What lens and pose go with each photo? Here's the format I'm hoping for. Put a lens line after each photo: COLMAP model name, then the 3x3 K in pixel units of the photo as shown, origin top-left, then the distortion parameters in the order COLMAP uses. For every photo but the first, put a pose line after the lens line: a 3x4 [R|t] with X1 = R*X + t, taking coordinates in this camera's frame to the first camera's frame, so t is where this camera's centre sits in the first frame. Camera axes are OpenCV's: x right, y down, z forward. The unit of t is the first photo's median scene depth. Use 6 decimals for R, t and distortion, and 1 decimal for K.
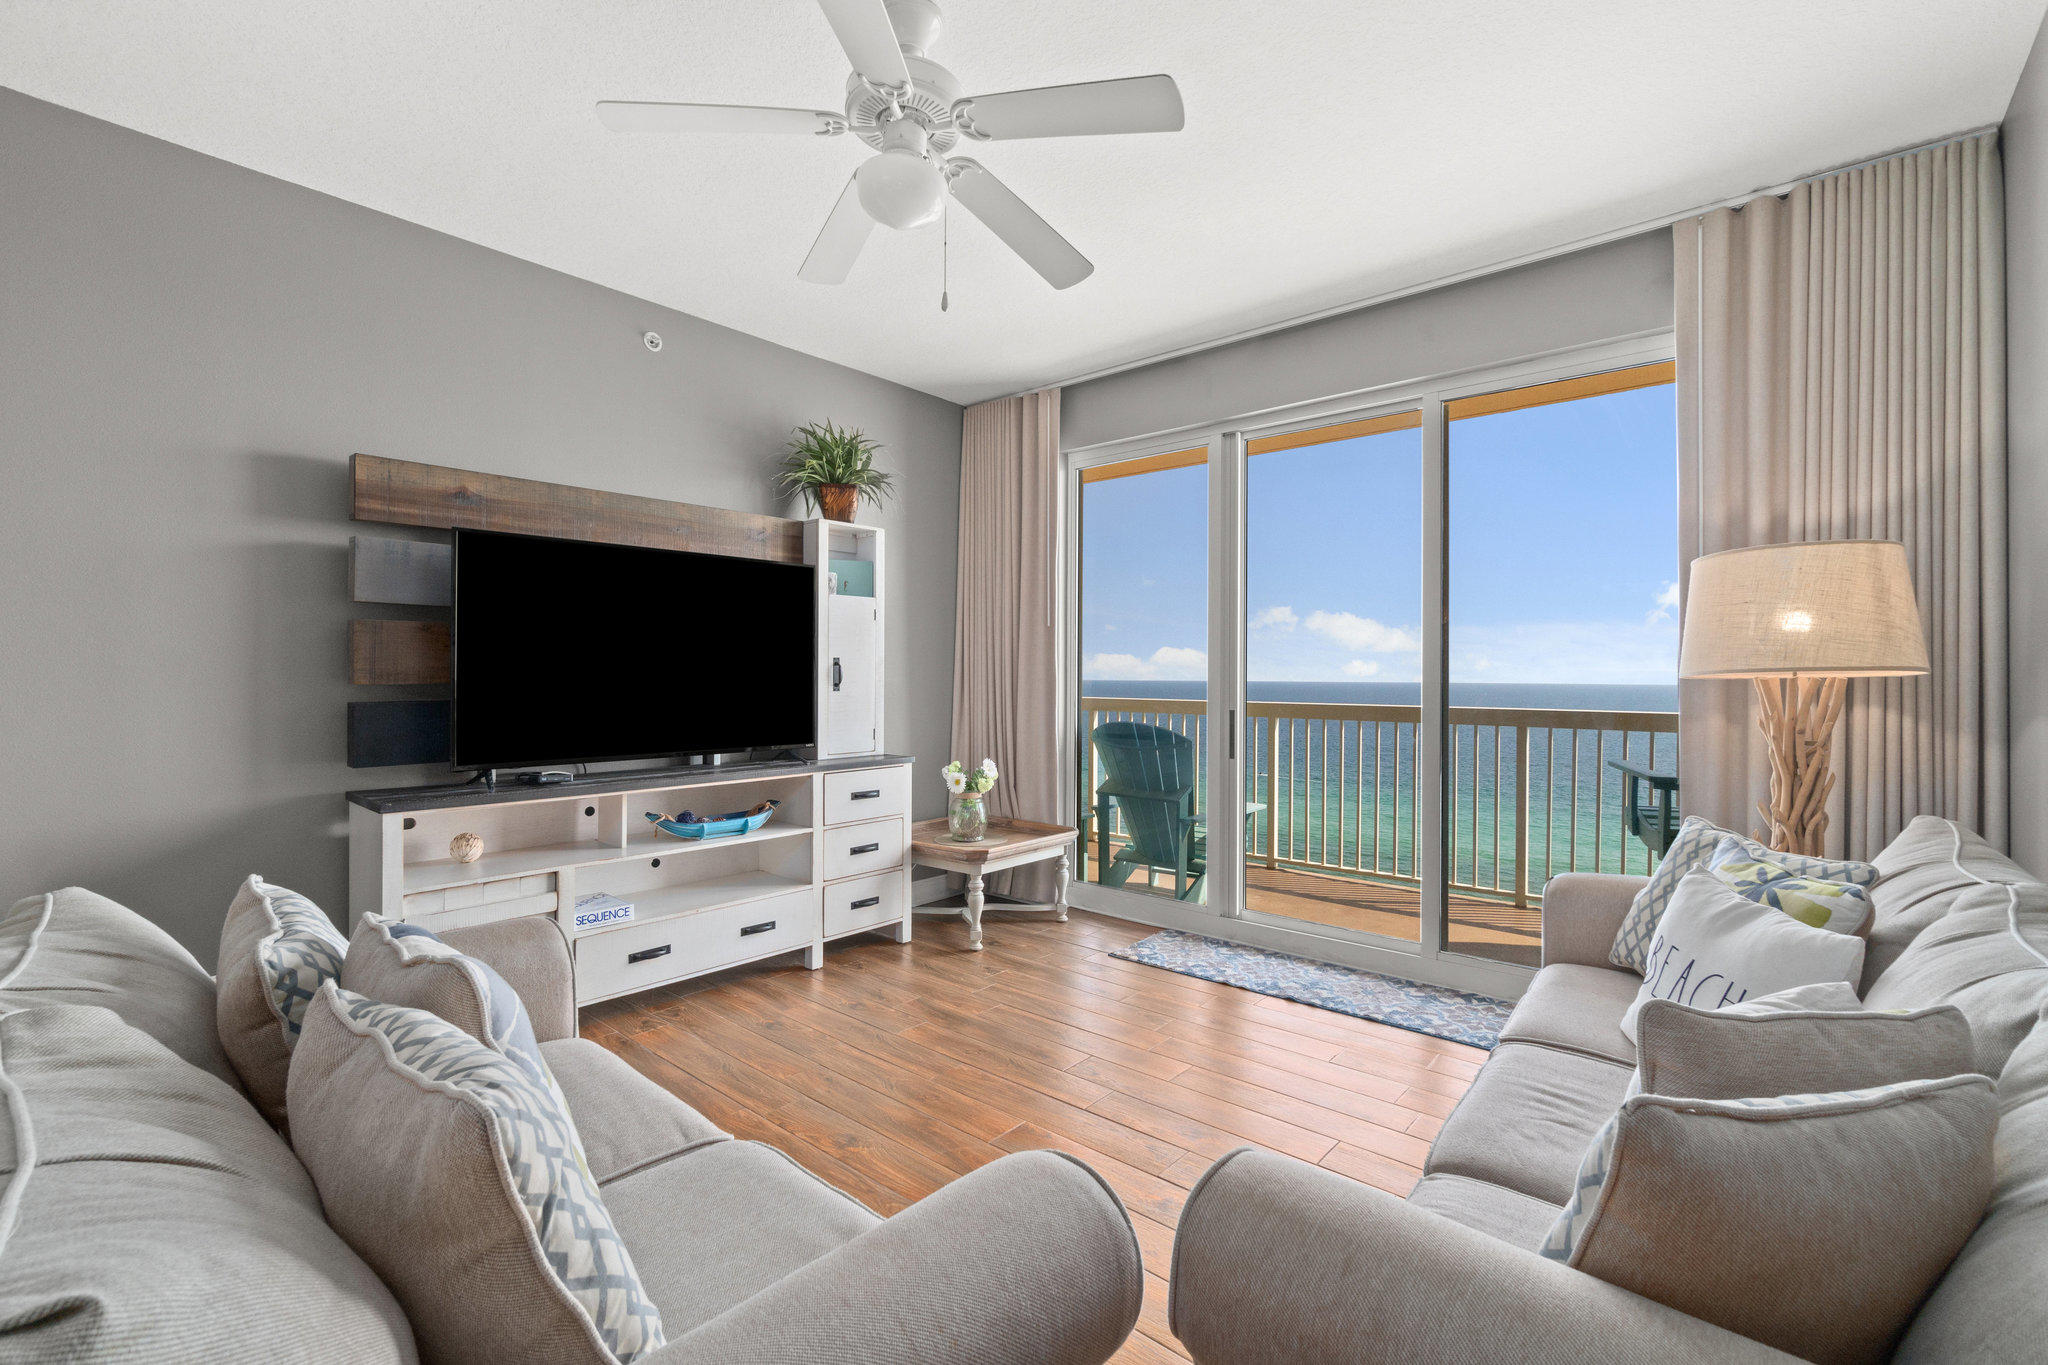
lens RADIAL K [[879.6, 0, 1019.5], [0, 879.6, 680.7], [0, 0, 1]] dist [-0.007663, -0.000440]
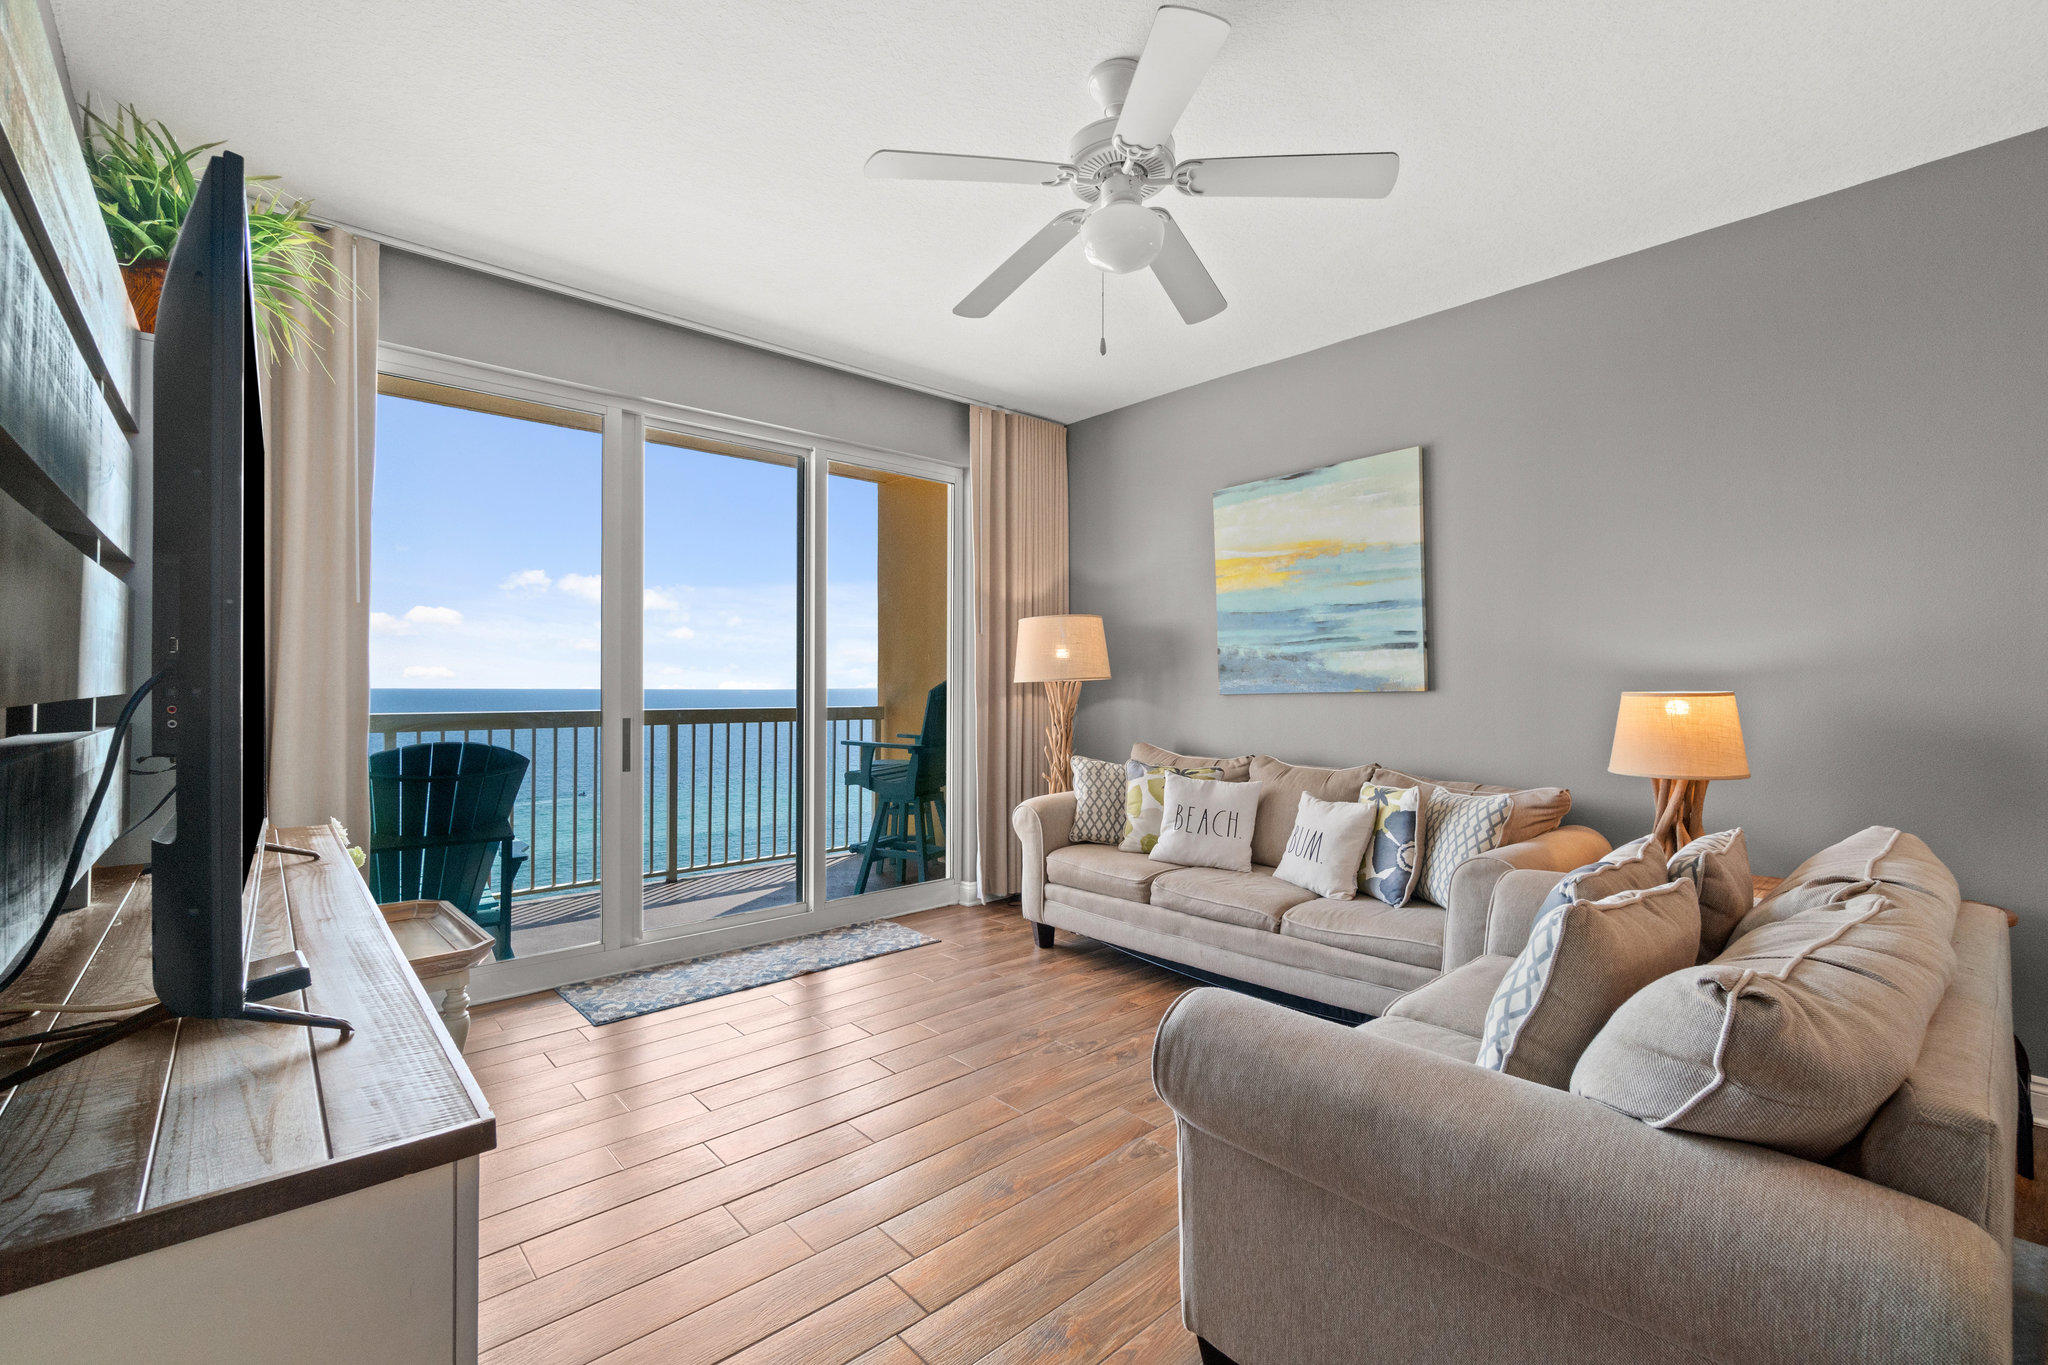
lens RADIAL K [[879.6, 0, 1026.6], [0, 879.6, 685.6], [0, 0, 1]] dist [-0.007663, -0.000440]
pose [[0.115431, -0.006841, 0.993292, -0.665422], [0.001045, 0.999977, 0.006766, -0.005484], [-0.993315, 0.000257, 0.115435, 0.527043]]
